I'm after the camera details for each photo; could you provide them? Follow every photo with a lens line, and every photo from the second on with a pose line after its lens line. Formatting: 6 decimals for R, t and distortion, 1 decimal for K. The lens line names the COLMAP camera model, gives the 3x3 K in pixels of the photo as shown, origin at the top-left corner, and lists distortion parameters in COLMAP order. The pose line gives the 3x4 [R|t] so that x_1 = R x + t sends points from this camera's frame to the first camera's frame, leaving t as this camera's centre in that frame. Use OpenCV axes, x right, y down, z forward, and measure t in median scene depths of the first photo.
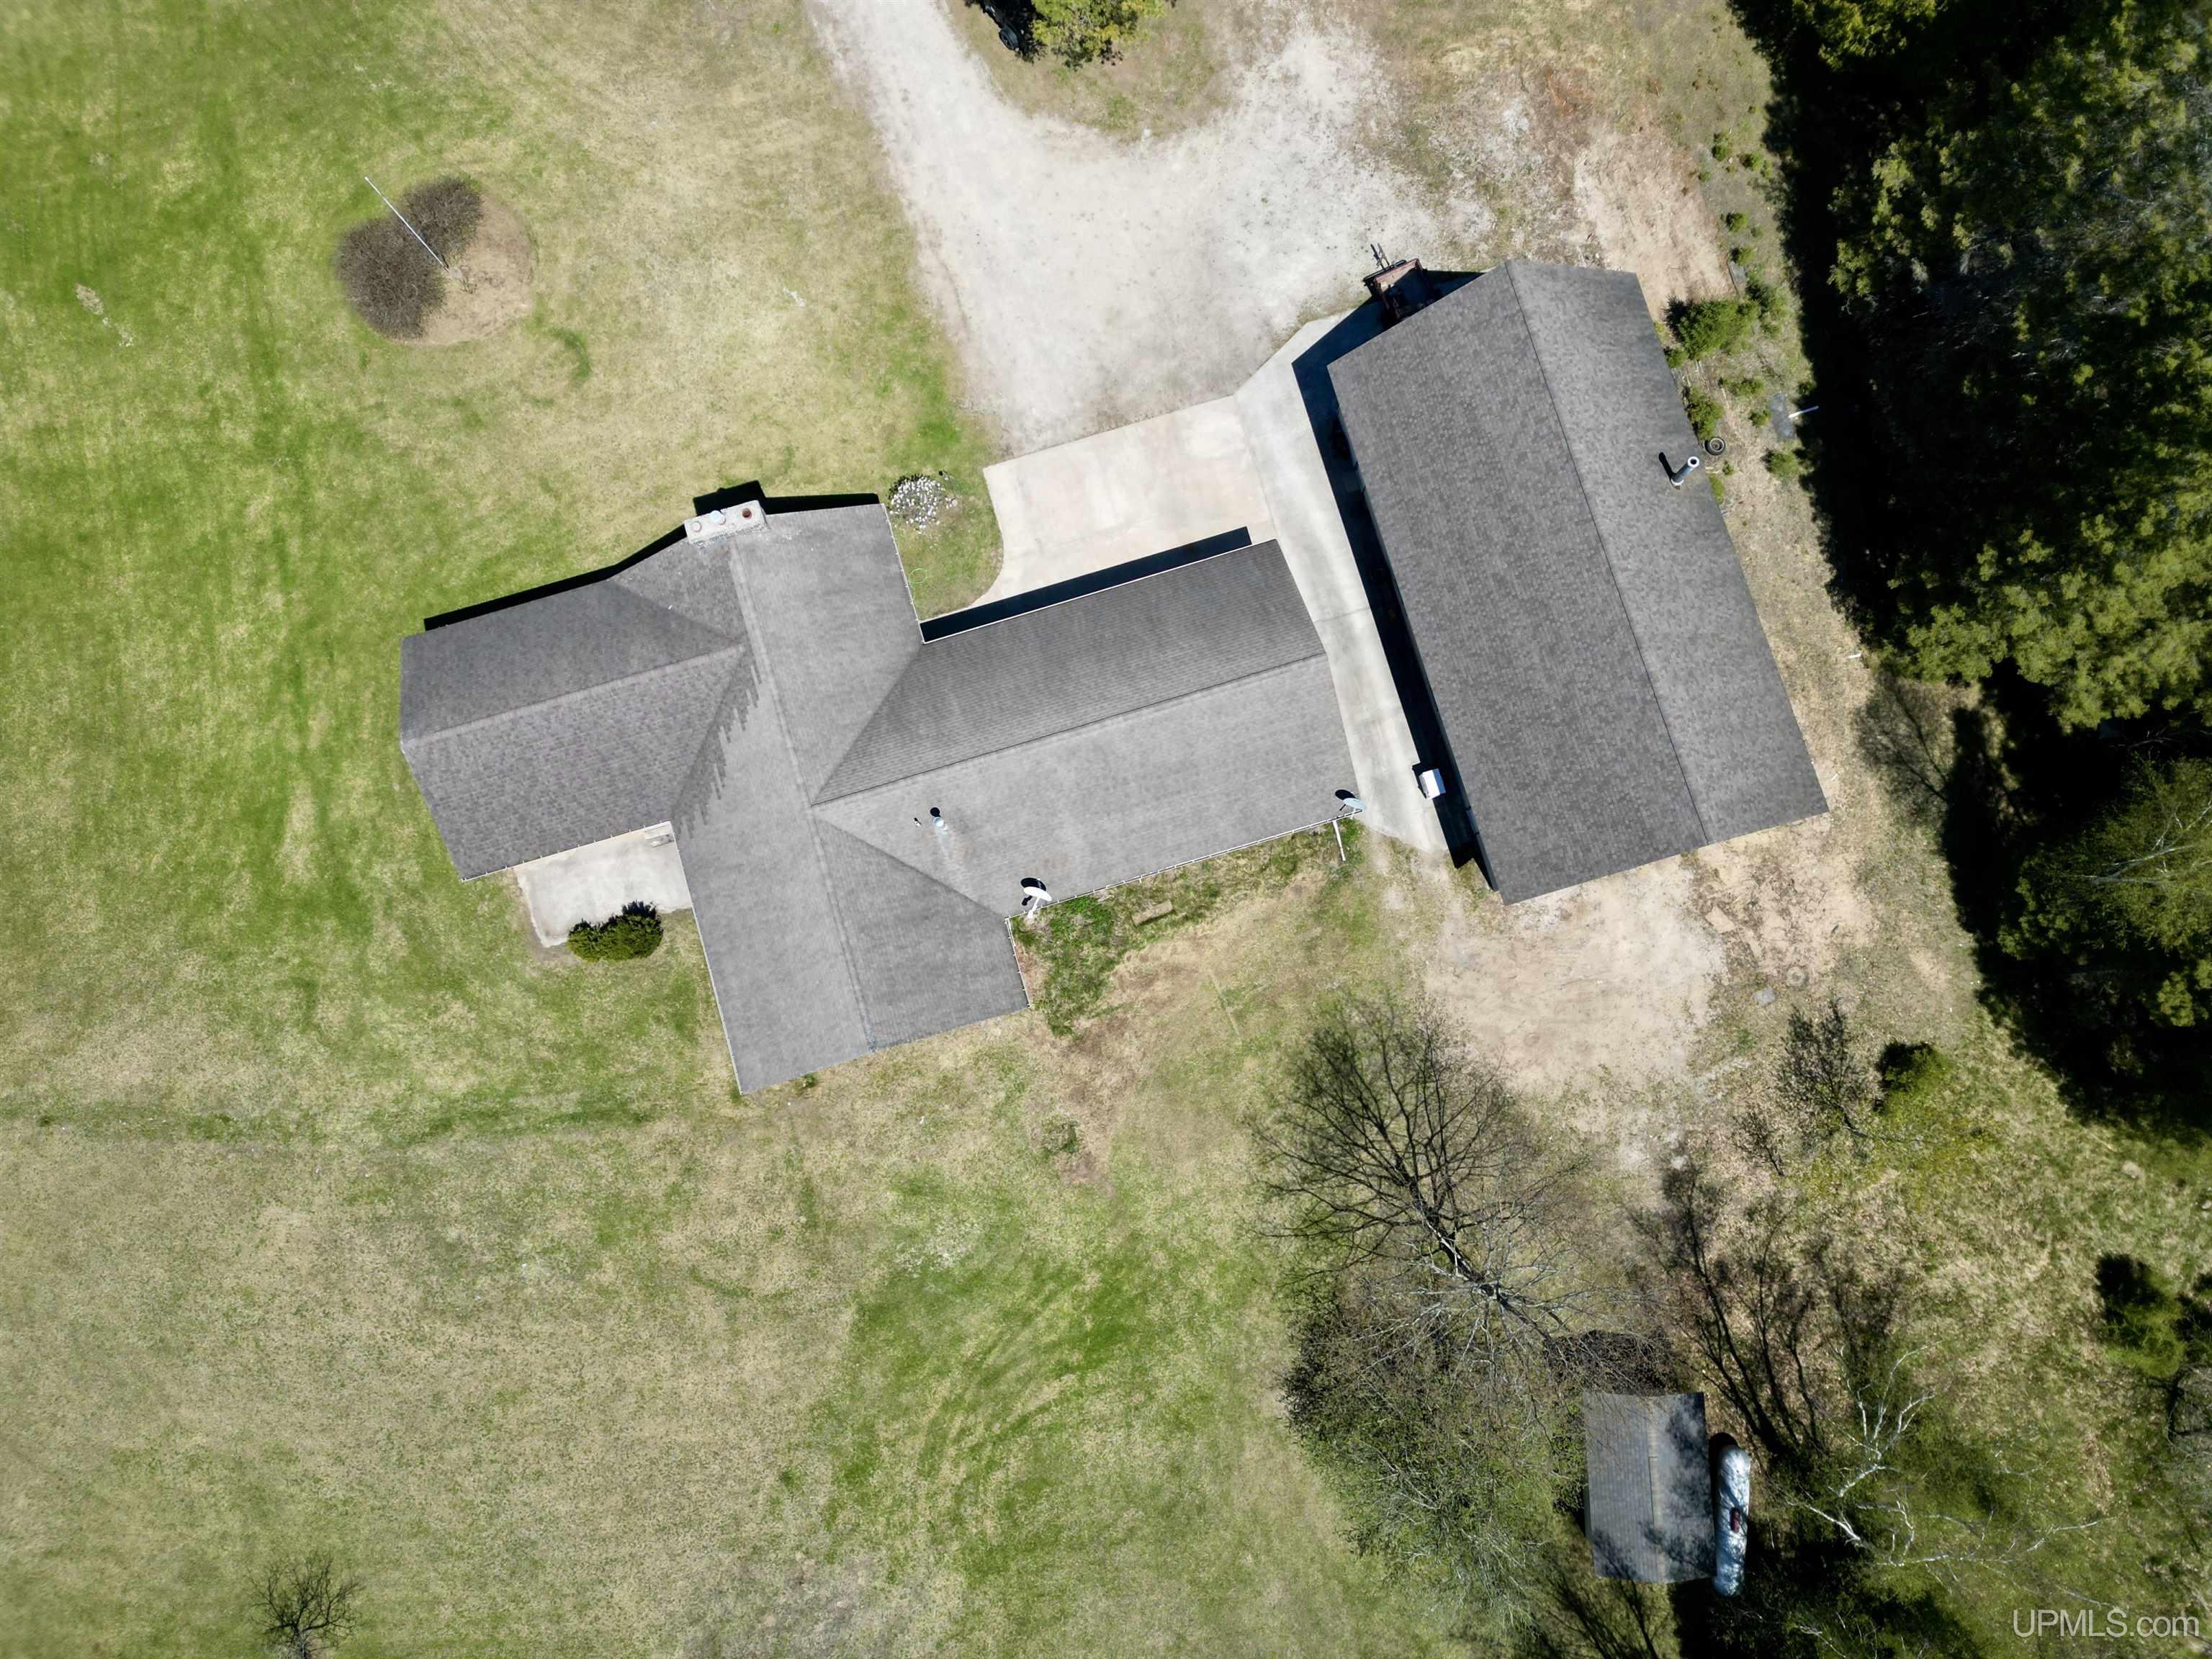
lens RADIAL K [[1546.3, 0, 1092.0], [0, 1546.3, 841.1], [0, 0, 1]] dist [0.077947, -0.071285]
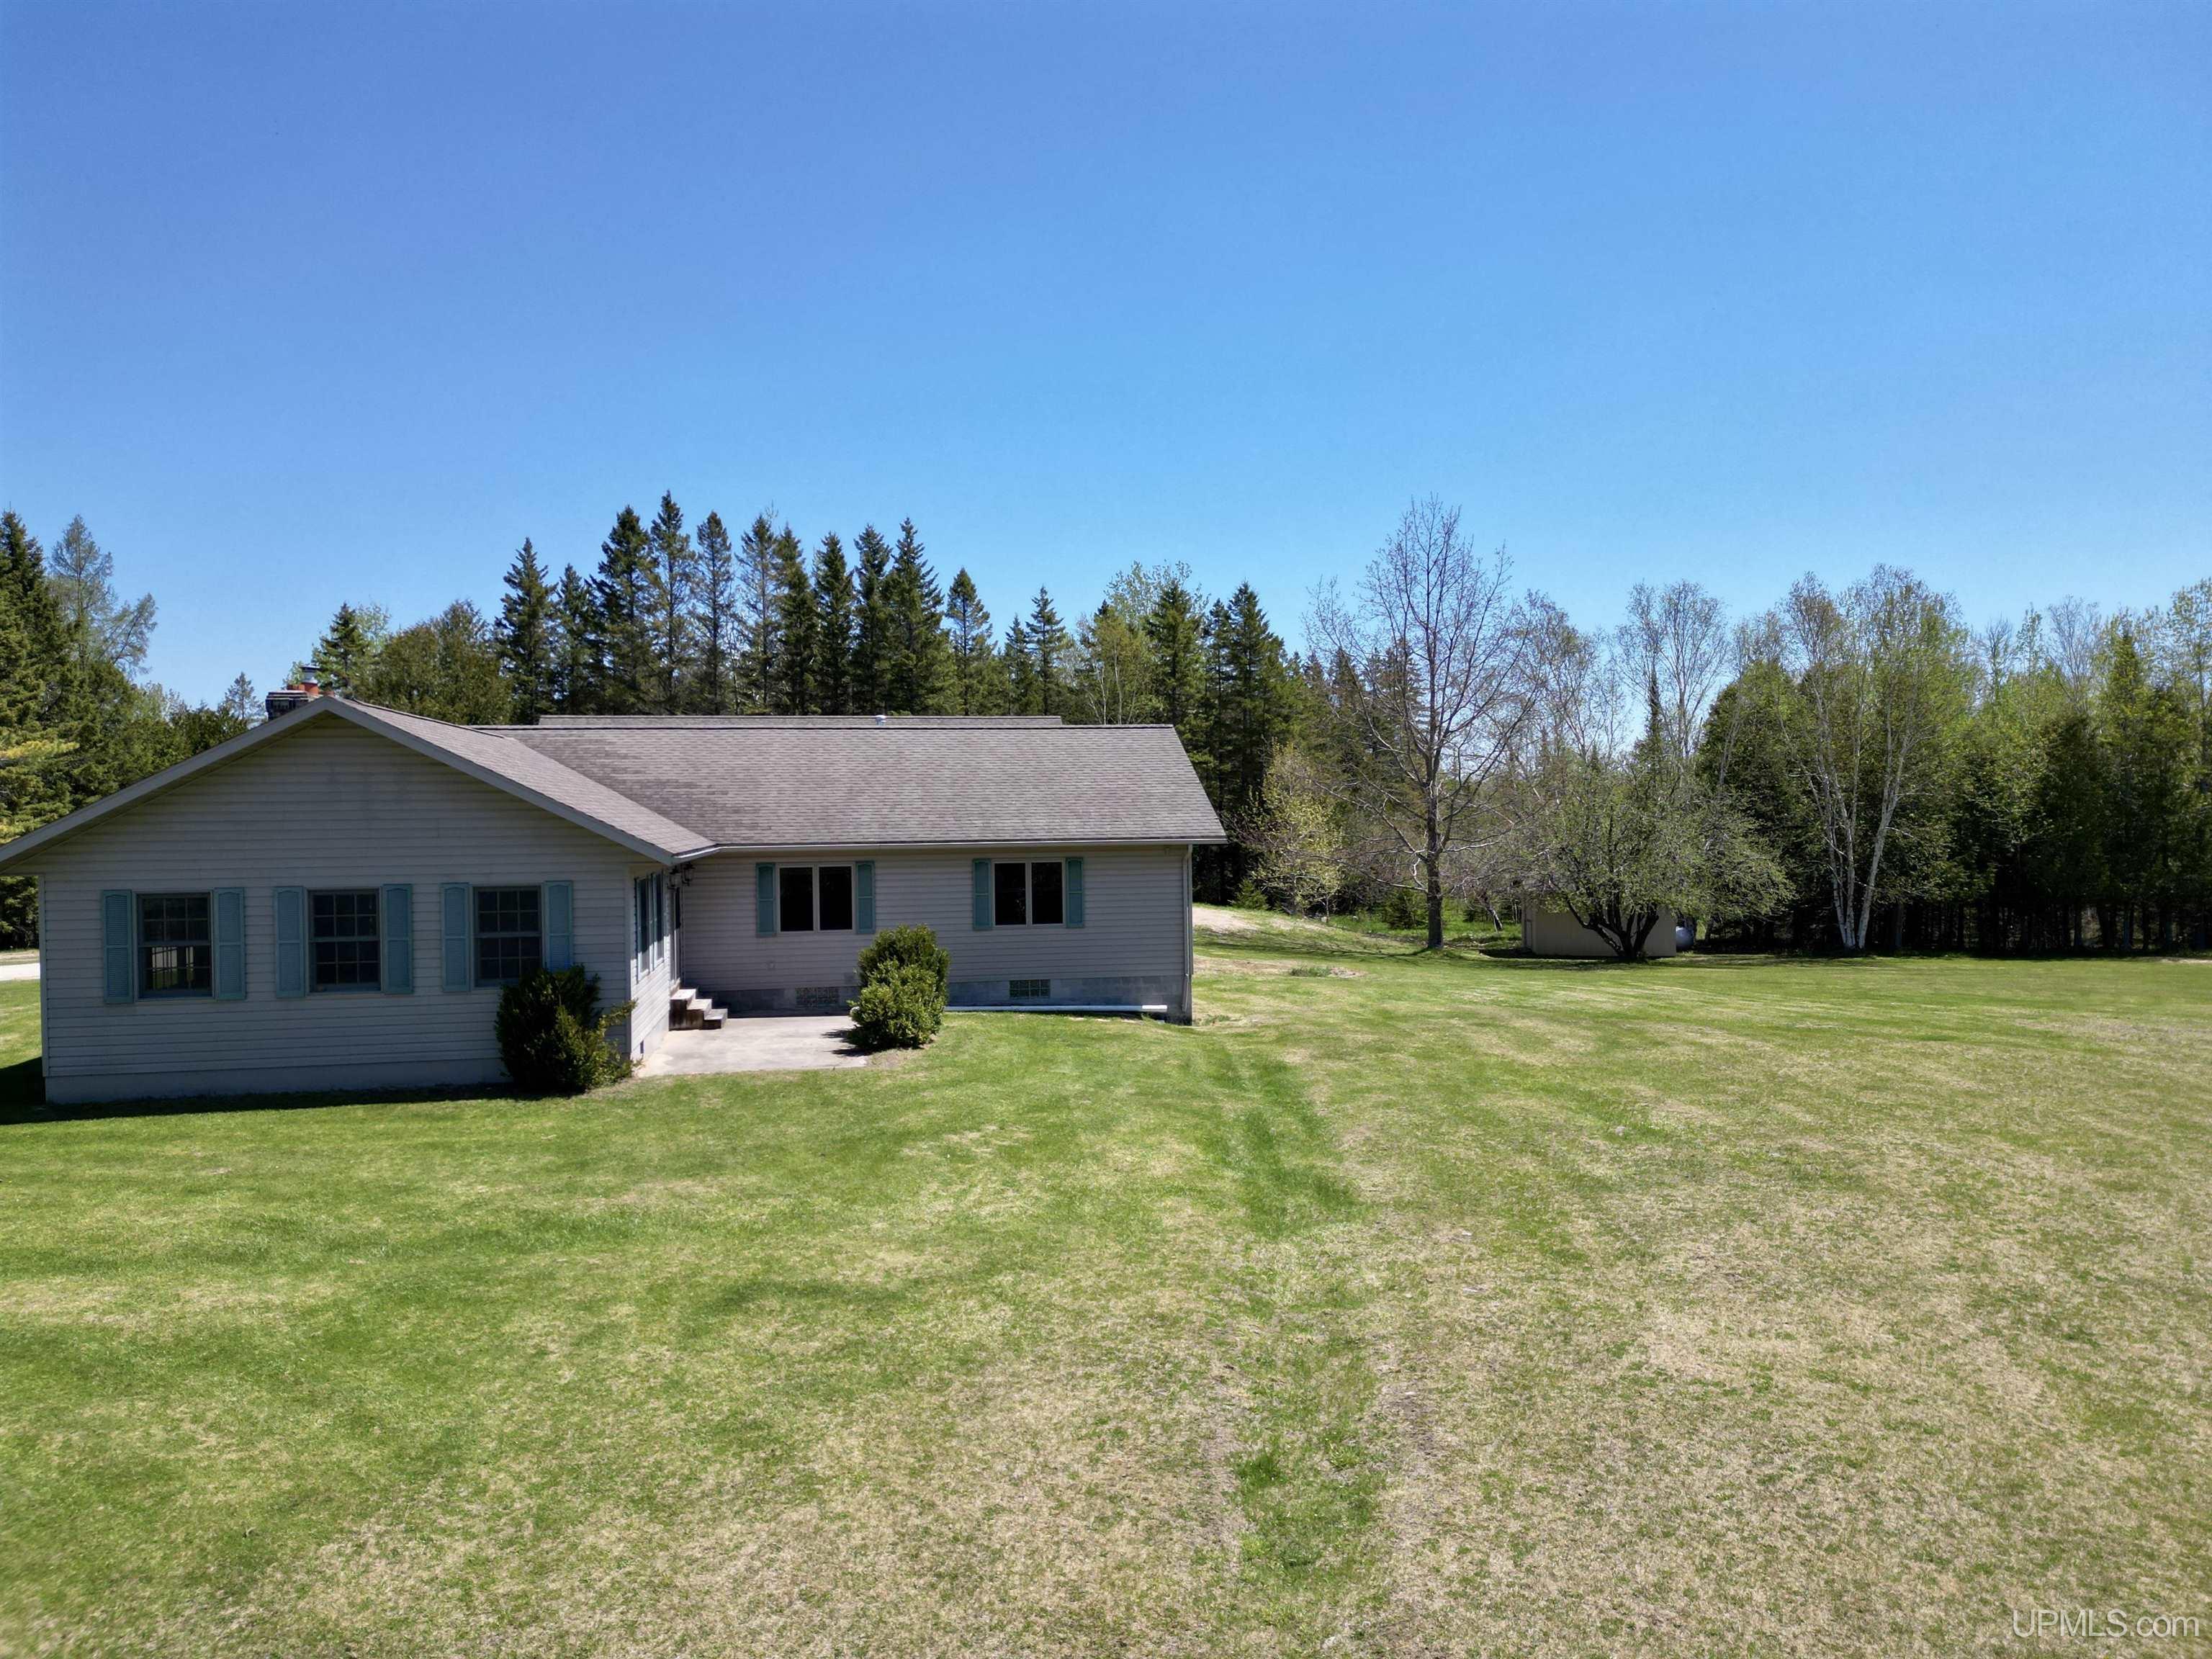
lens RADIAL K [[1546.3, 0, 1093.1], [0, 1546.3, 810.0], [0, 0, 1]] dist [0.077947, -0.071285]
pose [[0.122165, 0.032470, 0.991979, -0.762205], [0.984956, 0.119110, -0.125199, 0.173657], [-0.122219, 0.992350, -0.017430, 0.945057]]
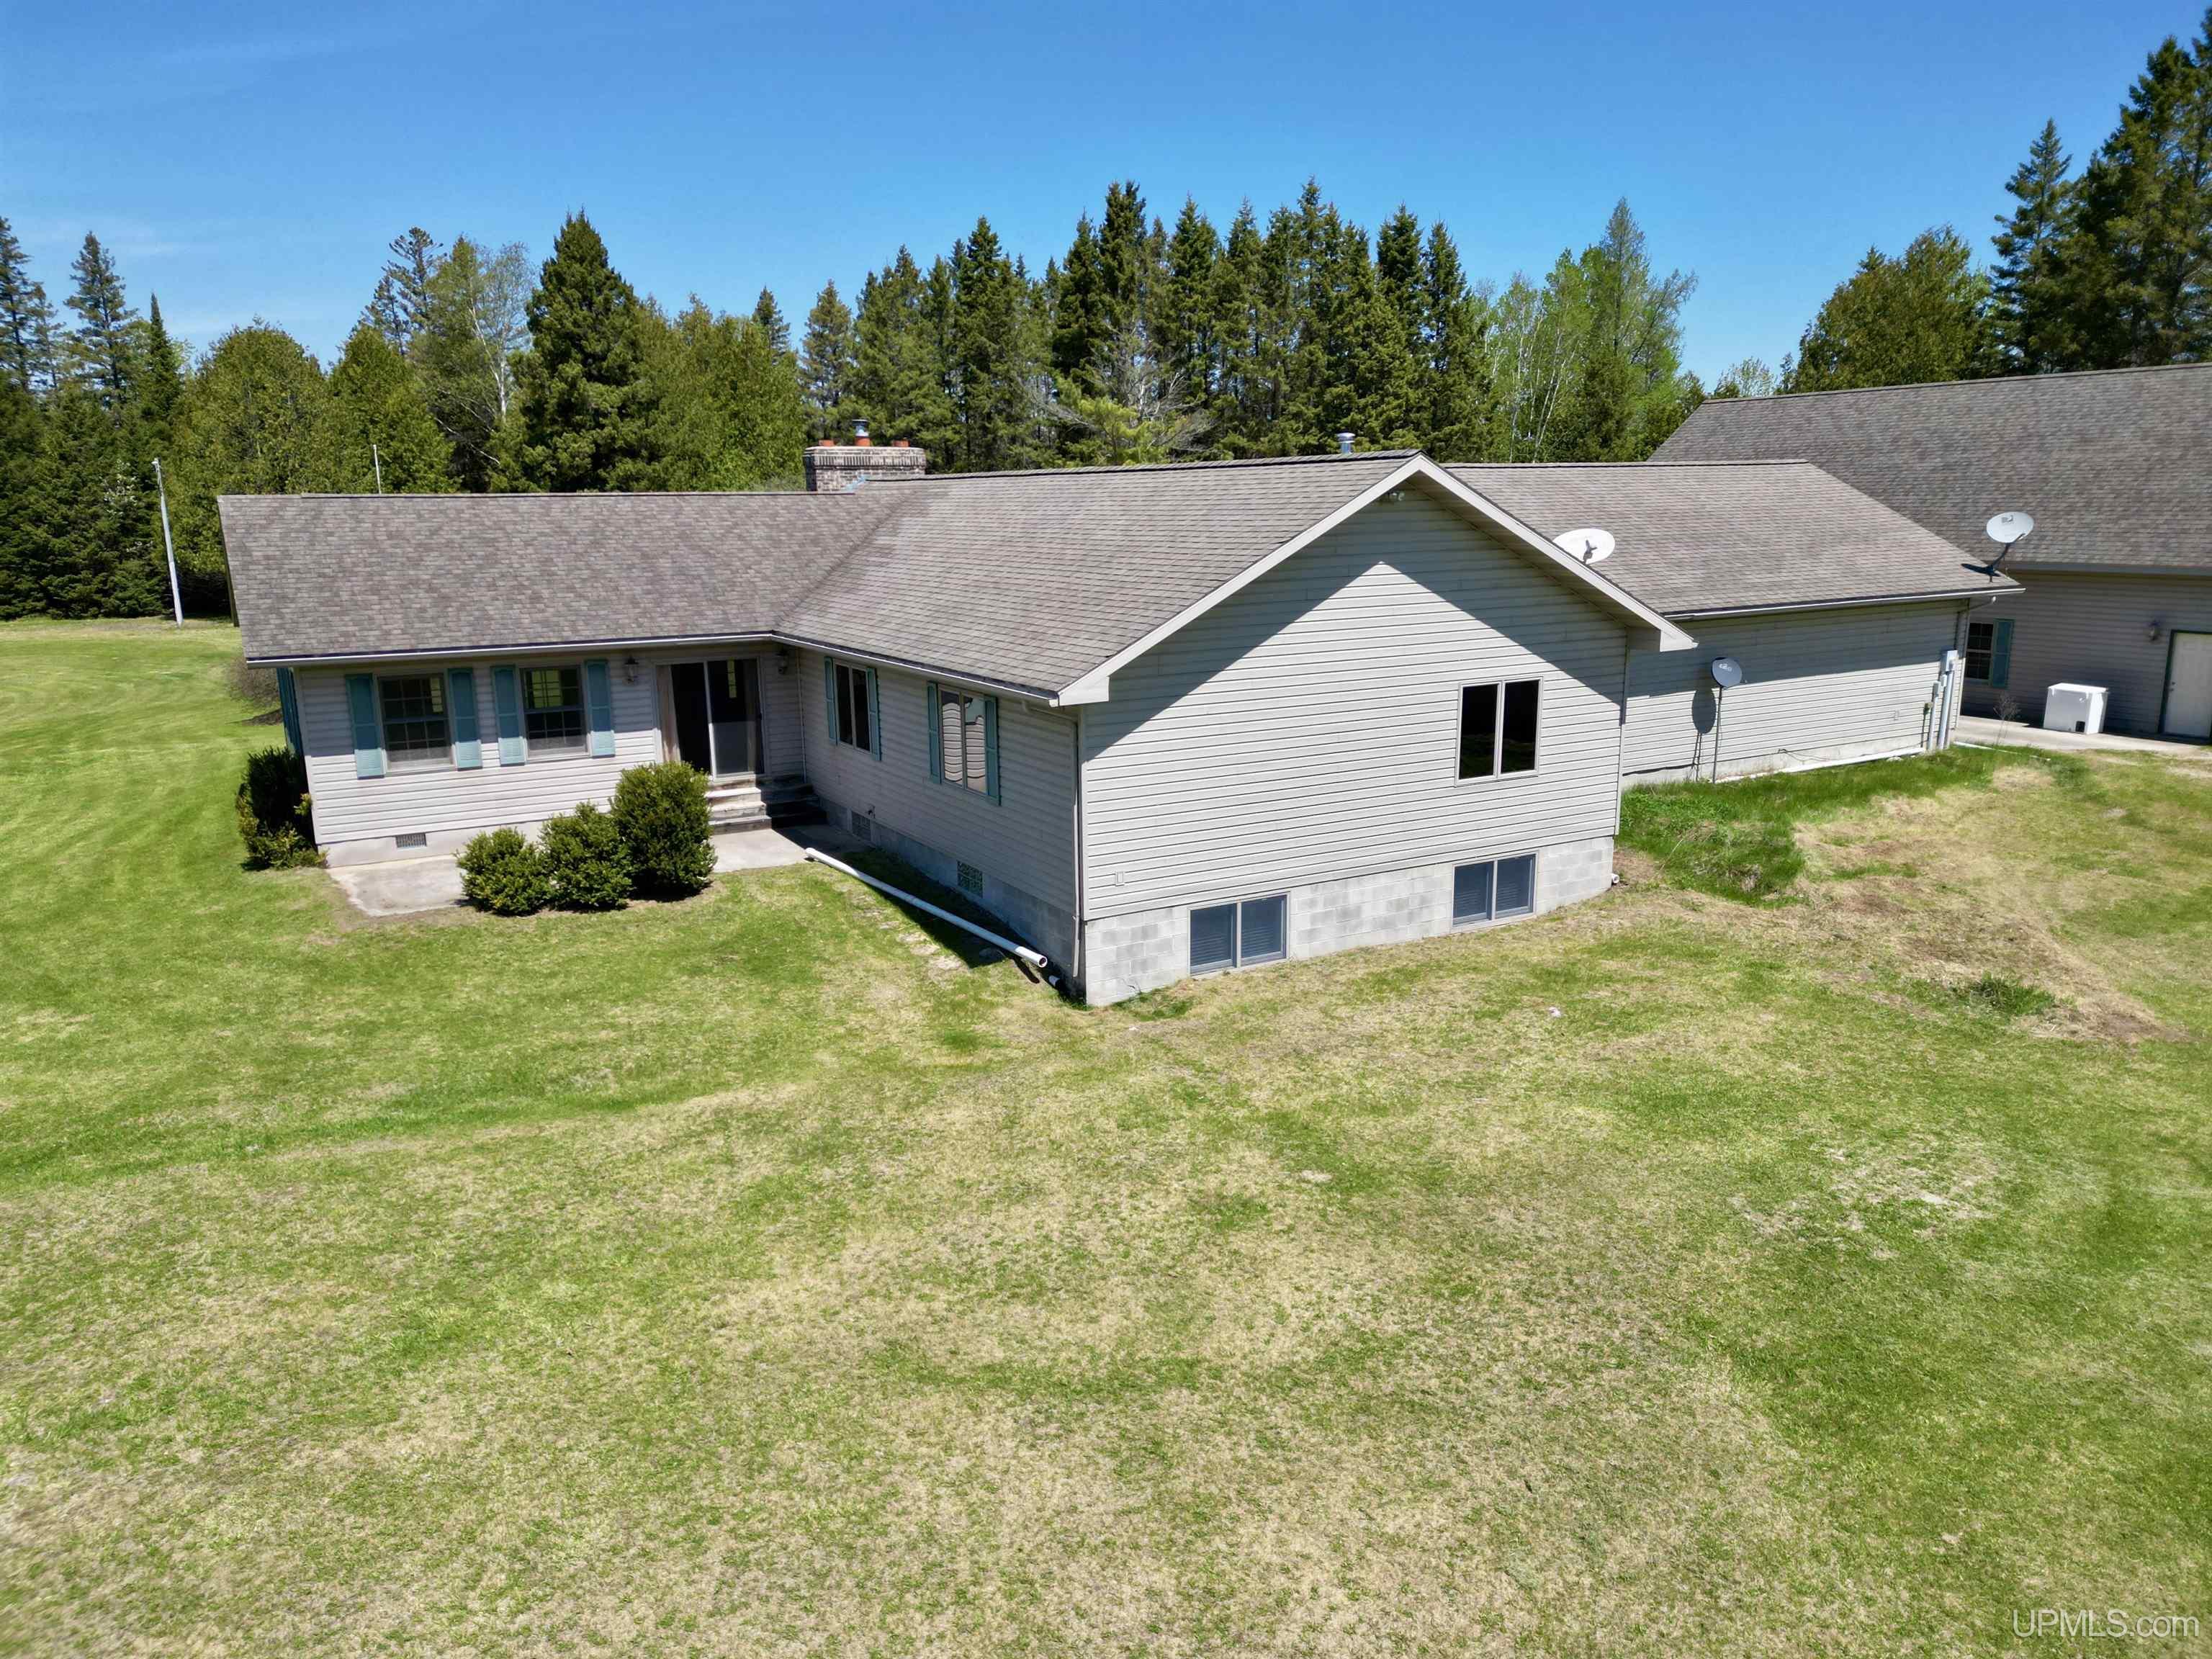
lens RADIAL K [[1546.3, 0, 1101.5], [0, 1546.3, 822.7], [0, 0, 1]] dist [0.077947, -0.071285]
pose [[0.974135, -0.028884, 0.224112, -0.270386], [0.221071, 0.327141, -0.918753, 0.439422], [-0.046779, 0.944534, 0.325065, 0.864417]]
